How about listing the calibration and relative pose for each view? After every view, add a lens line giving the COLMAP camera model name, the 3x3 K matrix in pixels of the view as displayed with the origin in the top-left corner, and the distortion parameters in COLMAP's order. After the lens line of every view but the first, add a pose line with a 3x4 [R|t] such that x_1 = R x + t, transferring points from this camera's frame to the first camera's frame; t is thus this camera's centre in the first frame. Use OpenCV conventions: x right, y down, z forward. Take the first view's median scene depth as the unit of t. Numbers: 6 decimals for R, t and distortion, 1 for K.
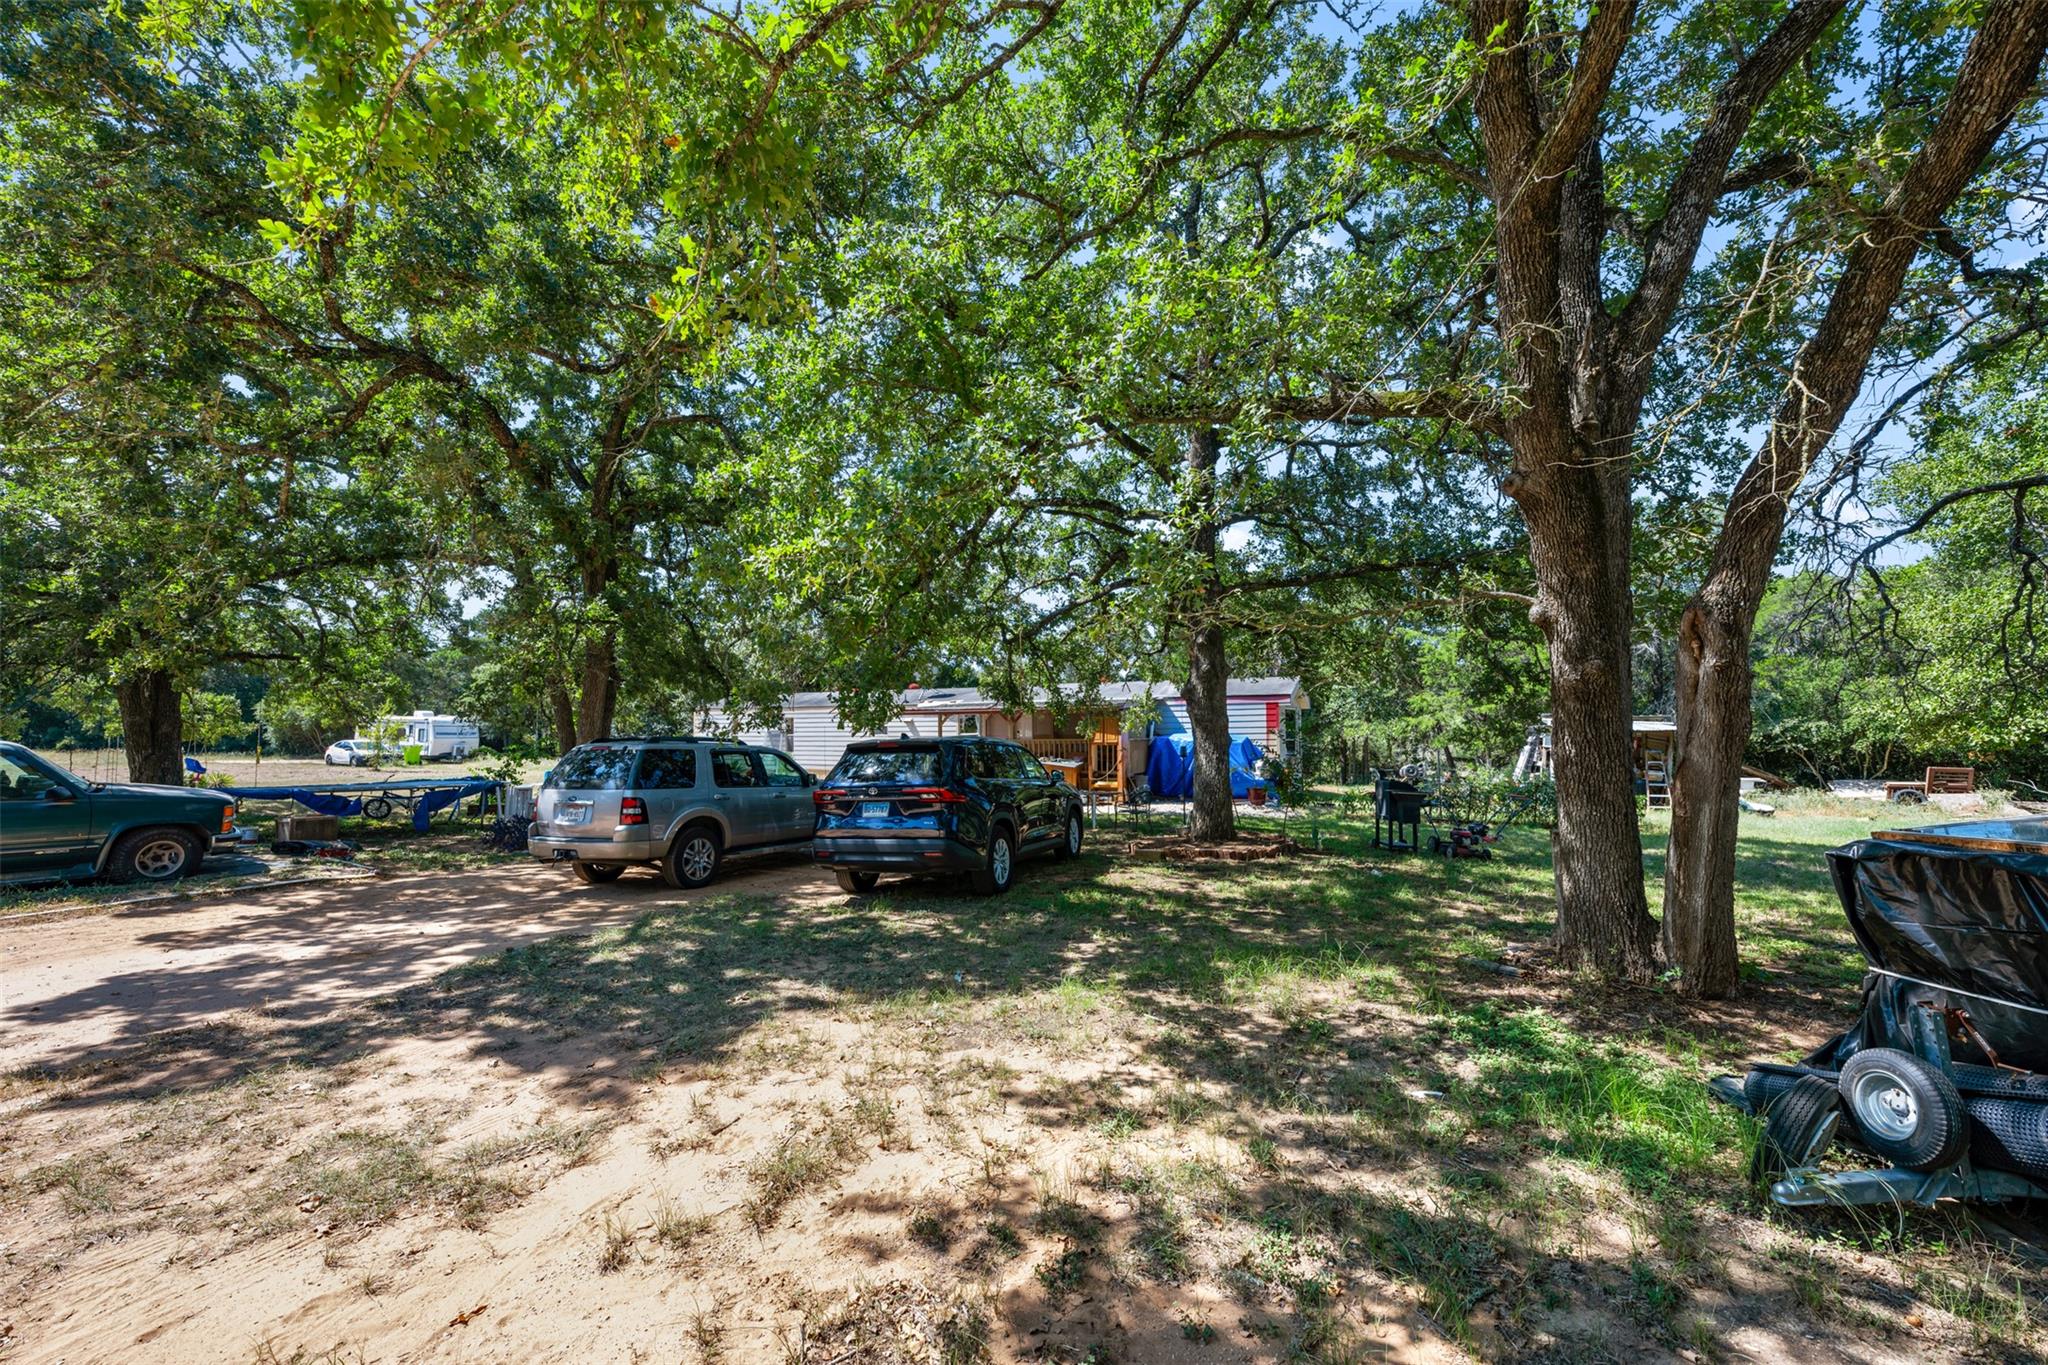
lens RADIAL K [[825.2, 0, 1024.0], [0, 825.2, 682.5], [0, 0, 1]] dist [0.000615, 0.000359]
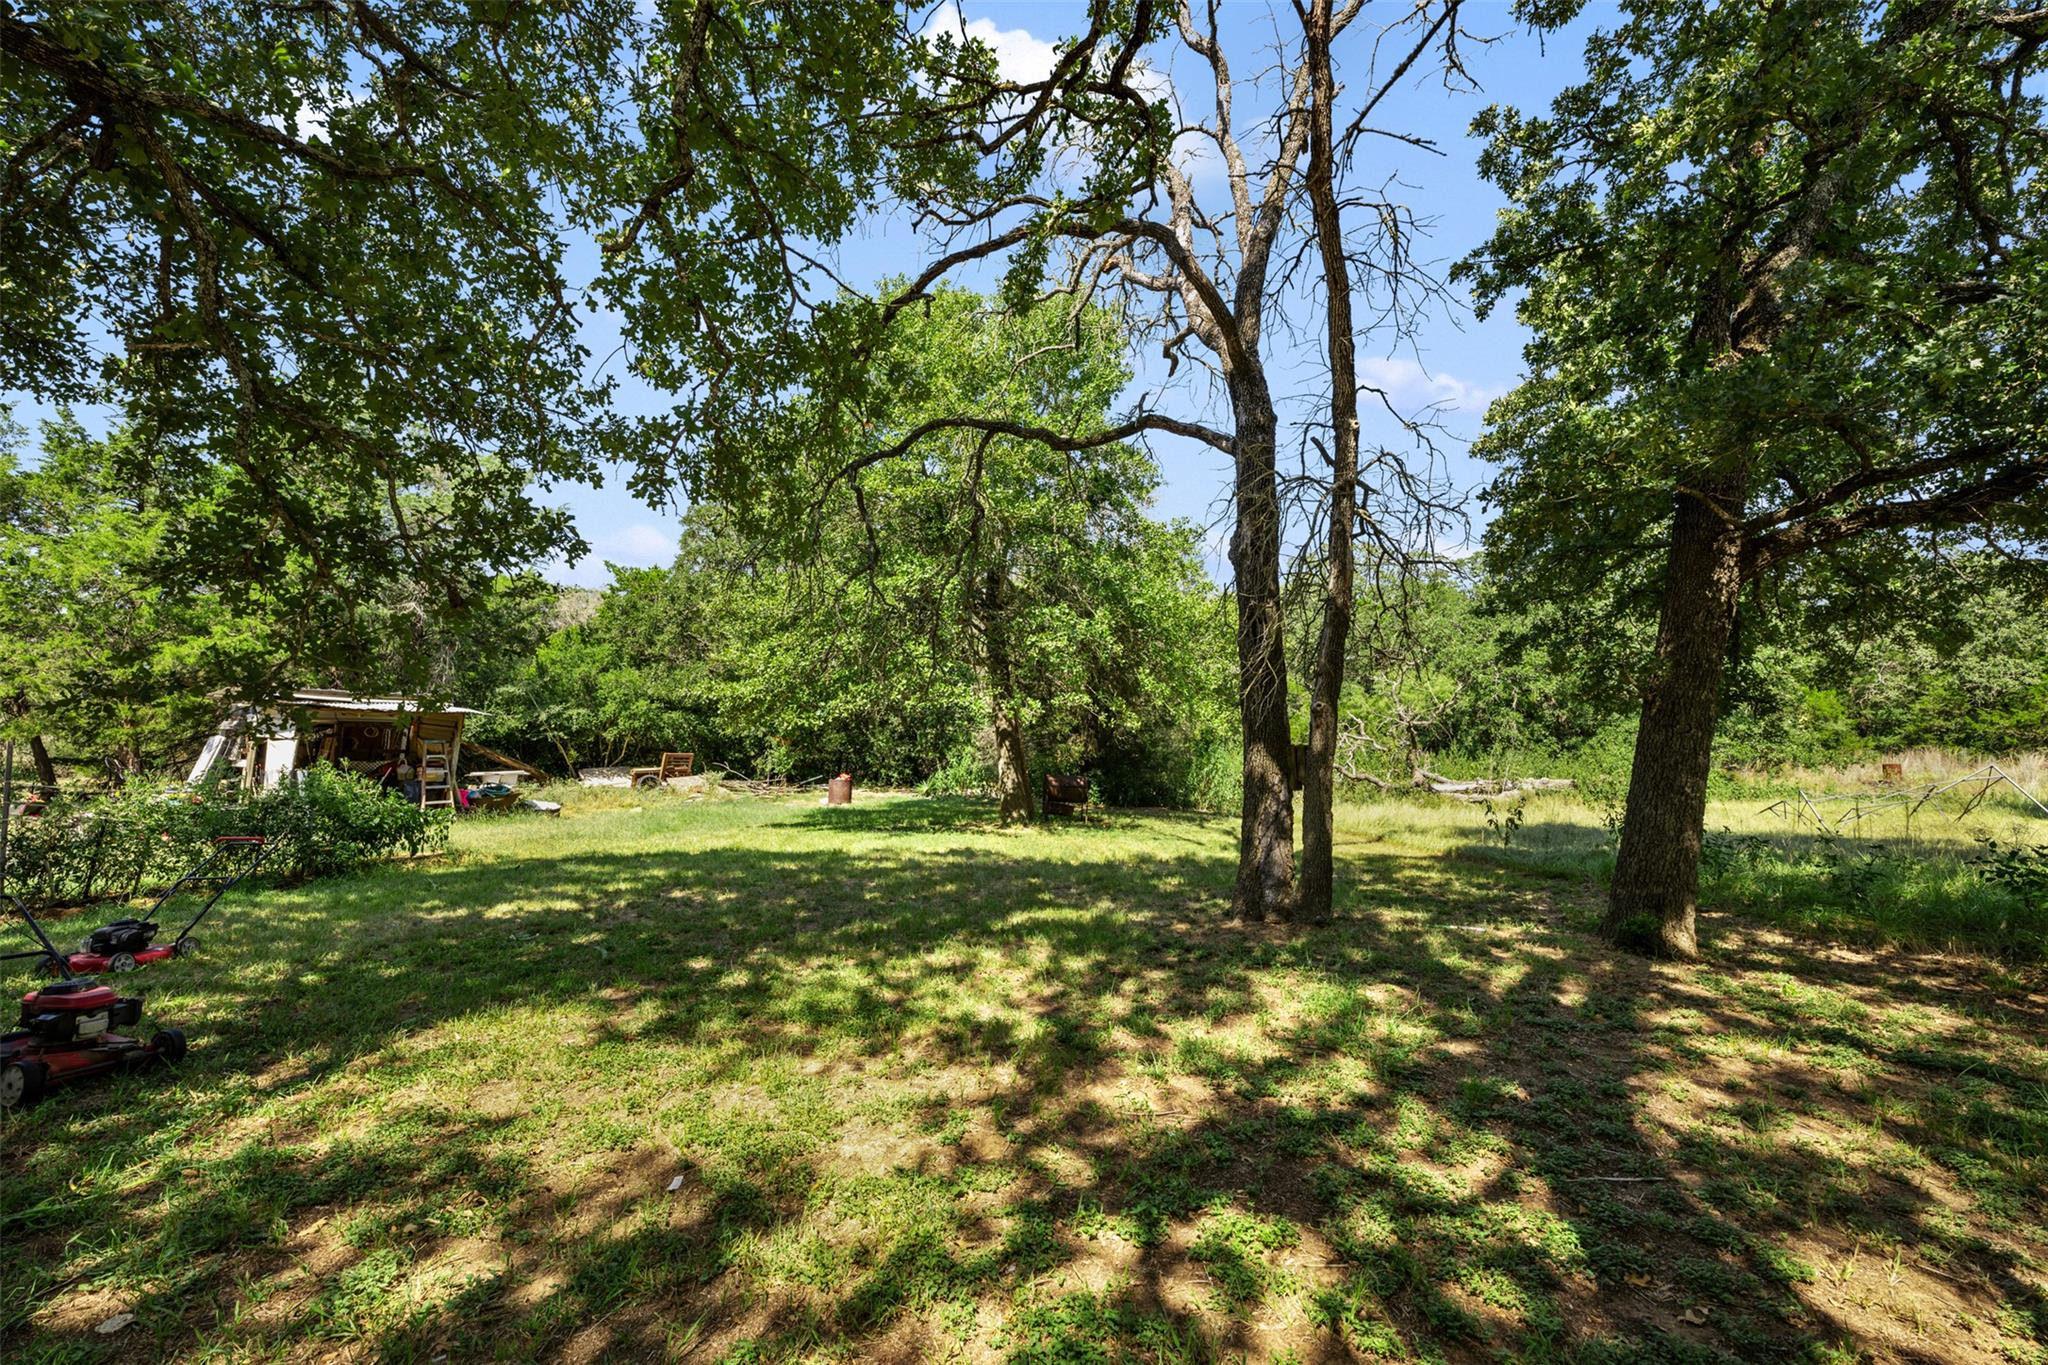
lens RADIAL K [[825.2, 0, 1024.0], [0, 825.2, 682.5], [0, 0, 1]] dist [0.000615, 0.000359]
pose [[0.223362, 0.057767, 0.973022, 0.145110], [-0.066122, 0.996841, -0.044002, 0.025152], [-0.972490, -0.054510, 0.226476, 0.284809]]
